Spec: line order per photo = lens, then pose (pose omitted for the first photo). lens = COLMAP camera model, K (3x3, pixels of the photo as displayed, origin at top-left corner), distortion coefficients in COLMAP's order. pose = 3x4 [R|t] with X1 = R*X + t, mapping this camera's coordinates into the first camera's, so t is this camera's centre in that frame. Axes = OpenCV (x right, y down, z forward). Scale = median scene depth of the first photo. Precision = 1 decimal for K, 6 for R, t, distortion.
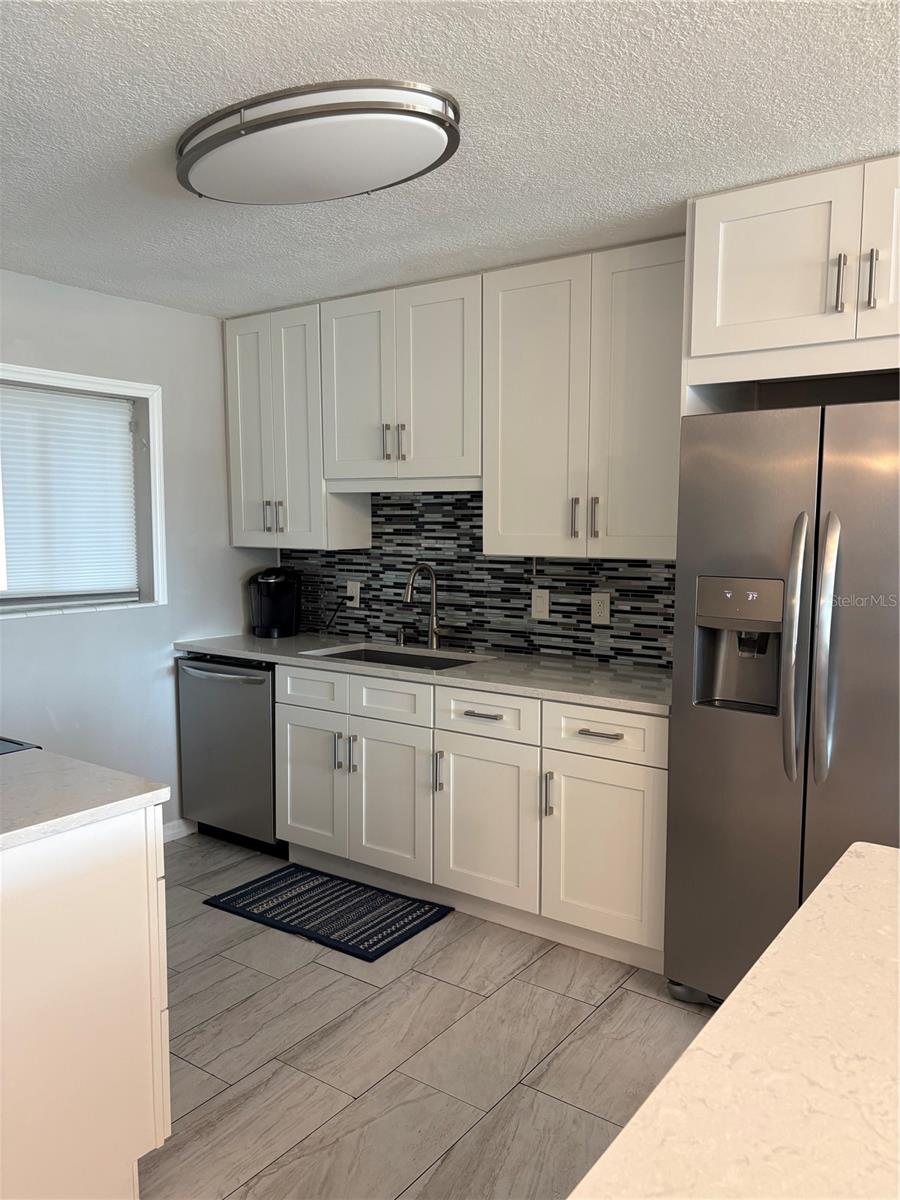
lens RADIAL K [[903.7, 0, 458.4], [0, 903.7, 605.1], [0, 0, 1]] dist [0.070641, -0.080250]
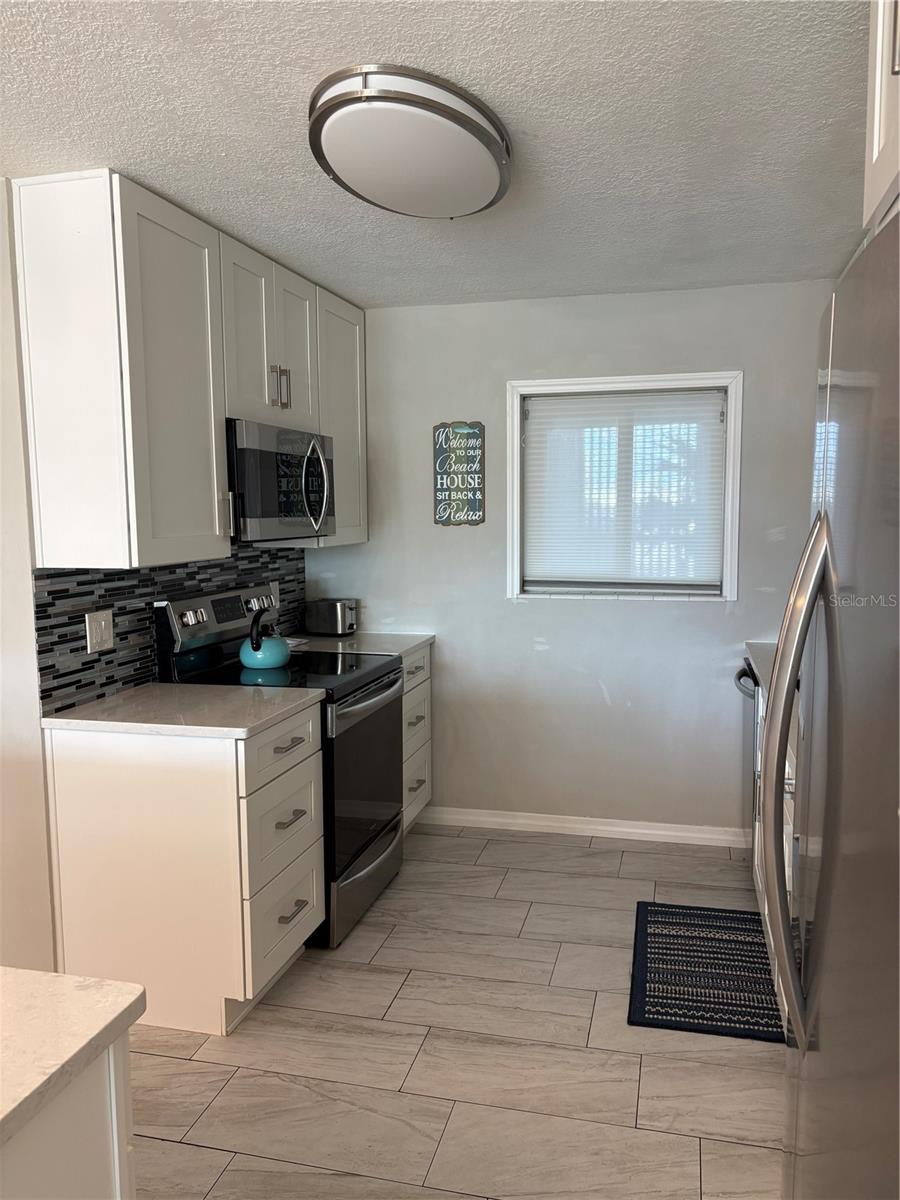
lens RADIAL K [[903.7, 0, 458.4], [0, 903.7, 605.1], [0, 0, 1]] dist [0.070641, -0.080250]
pose [[0.376153, 0.095247, -0.921649, 0.461558], [-0.078738, 0.994390, 0.070628, -0.041640], [0.923206, 0.046002, 0.381543, 0.377912]]
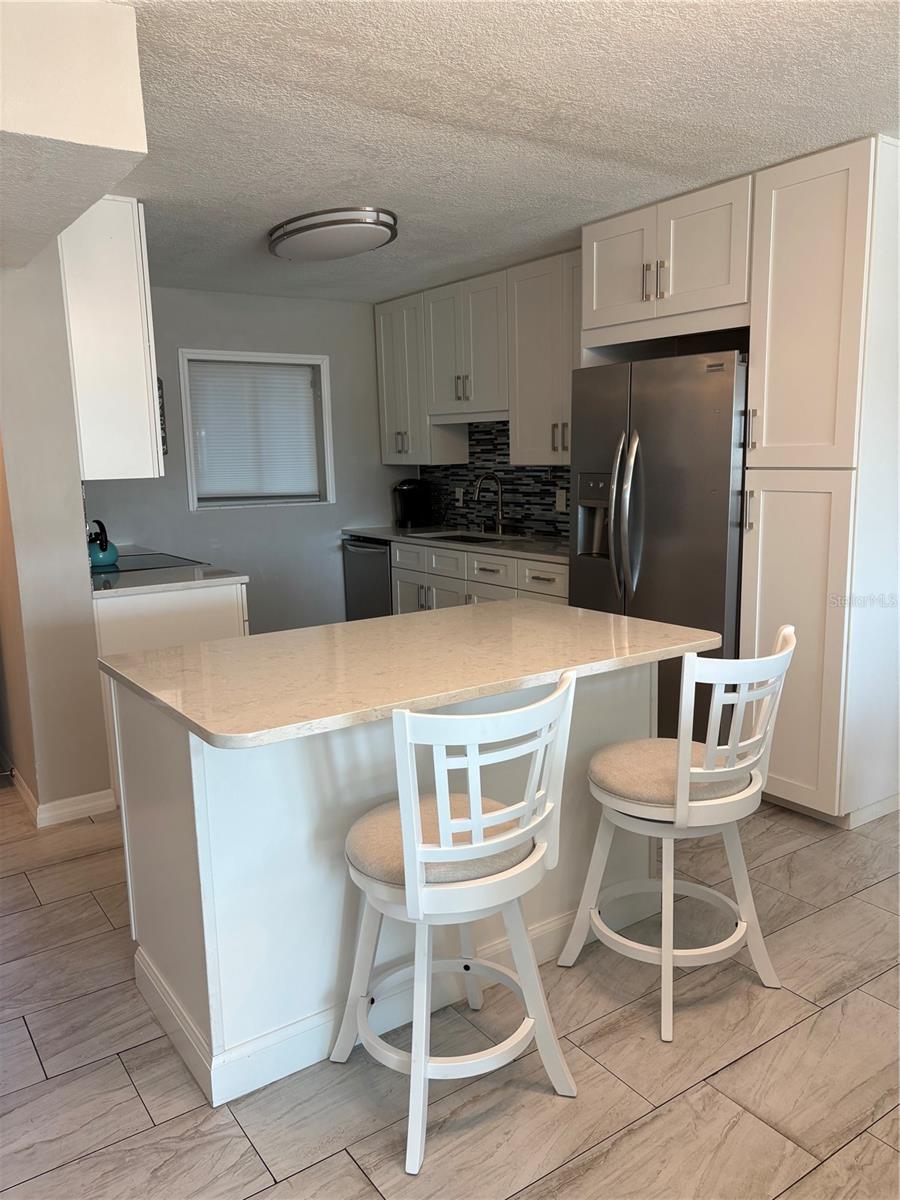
lens RADIAL K [[903.7, 0, 458.4], [0, 903.7, 605.1], [0, 0, 1]] dist [0.070641, -0.080250]
pose [[0.942910, 0.036679, -0.331022, 0.386554], [-0.010898, 0.996783, 0.079407, 0.047787], [0.332869, -0.071266, 0.940276, -0.365194]]
